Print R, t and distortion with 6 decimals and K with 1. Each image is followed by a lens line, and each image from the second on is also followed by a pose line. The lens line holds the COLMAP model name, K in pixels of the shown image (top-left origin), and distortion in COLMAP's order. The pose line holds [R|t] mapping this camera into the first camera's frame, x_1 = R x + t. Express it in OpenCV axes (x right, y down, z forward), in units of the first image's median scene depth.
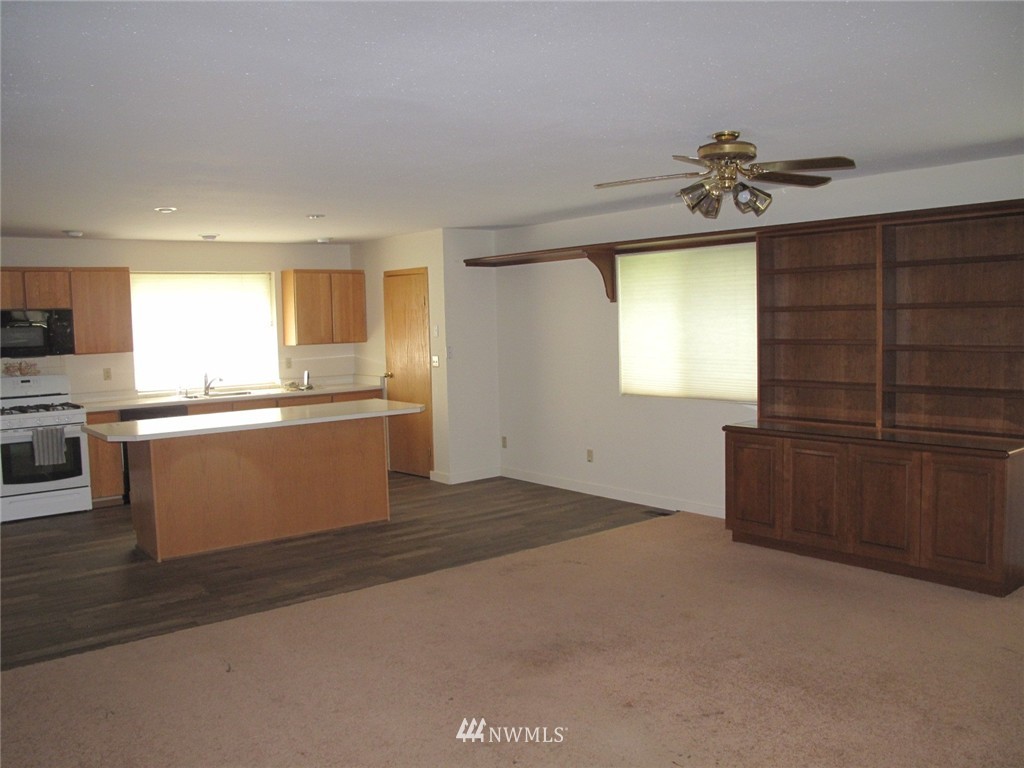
lens RADIAL K [[863.1, 0, 511.4], [0, 863.1, 384.8], [0, 0, 1]] dist [-0.104610, 0.034211]
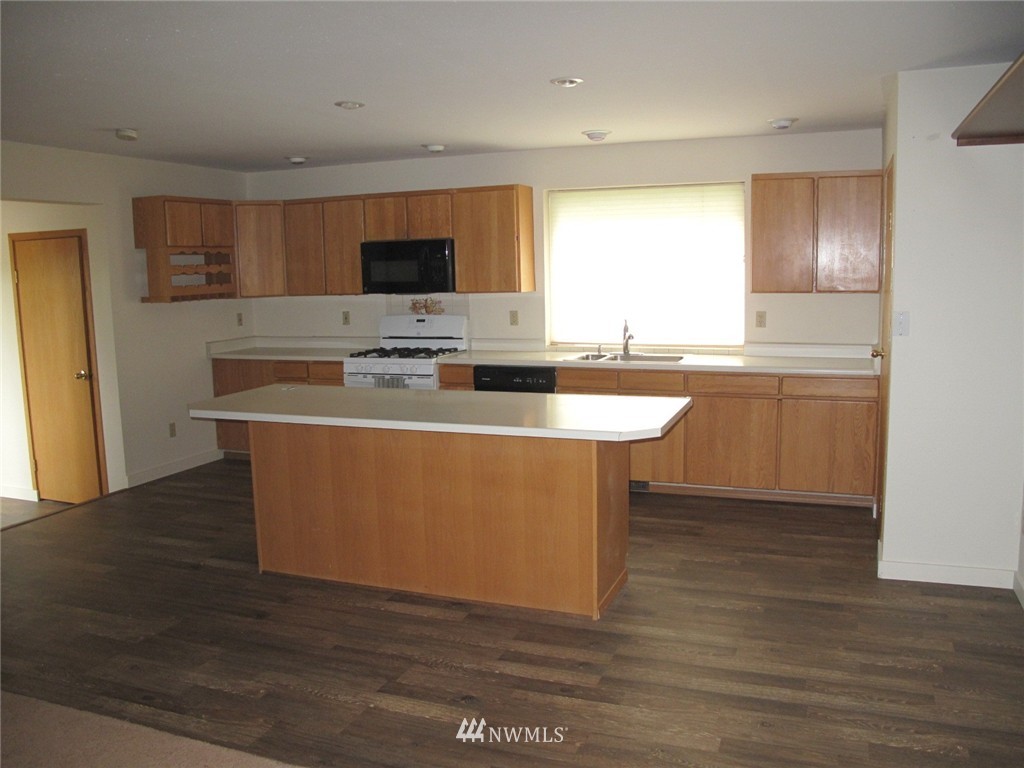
lens RADIAL K [[863.1, 0, 519.9], [0, 863.1, 378.3], [0, 0, 1]] dist [-0.104610, 0.034211]
pose [[0.501824, 0.124734, -0.855929, 0.266667], [-0.058764, 0.992178, 0.110137, -0.050730], [0.862971, -0.004971, 0.505229, 0.629455]]
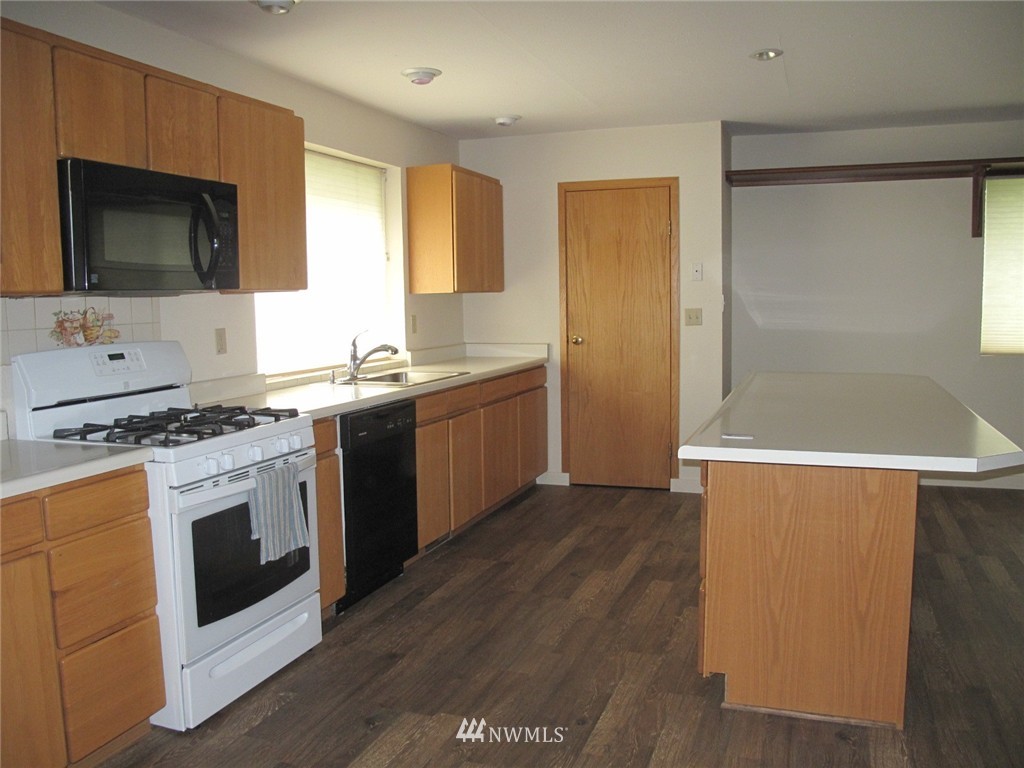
lens RADIAL K [[863.1, 0, 516.9], [0, 863.1, 385.9], [0, 0, 1]] dist [-0.104610, 0.034211]
pose [[0.856130, -0.041402, 0.515099, -0.628383], [0.032452, 0.999125, 0.026368, 0.005316], [-0.515740, -0.005858, 0.856725, 0.557830]]
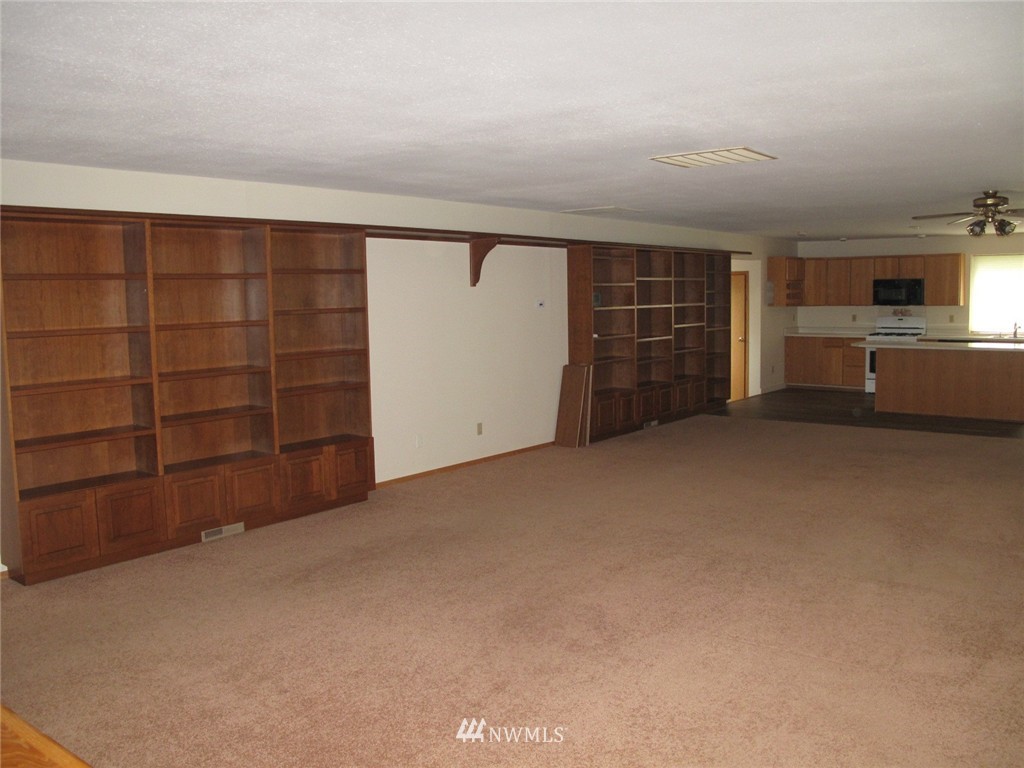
lens RADIAL K [[863.1, 0, 513.6], [0, 863.1, 378.5], [0, 0, 1]] dist [-0.104610, 0.034211]
pose [[0.234084, 0.116072, -0.965263, 0.972645], [-0.066889, 0.992418, 0.103116, -0.009608], [0.969913, 0.040427, 0.240073, -0.218924]]
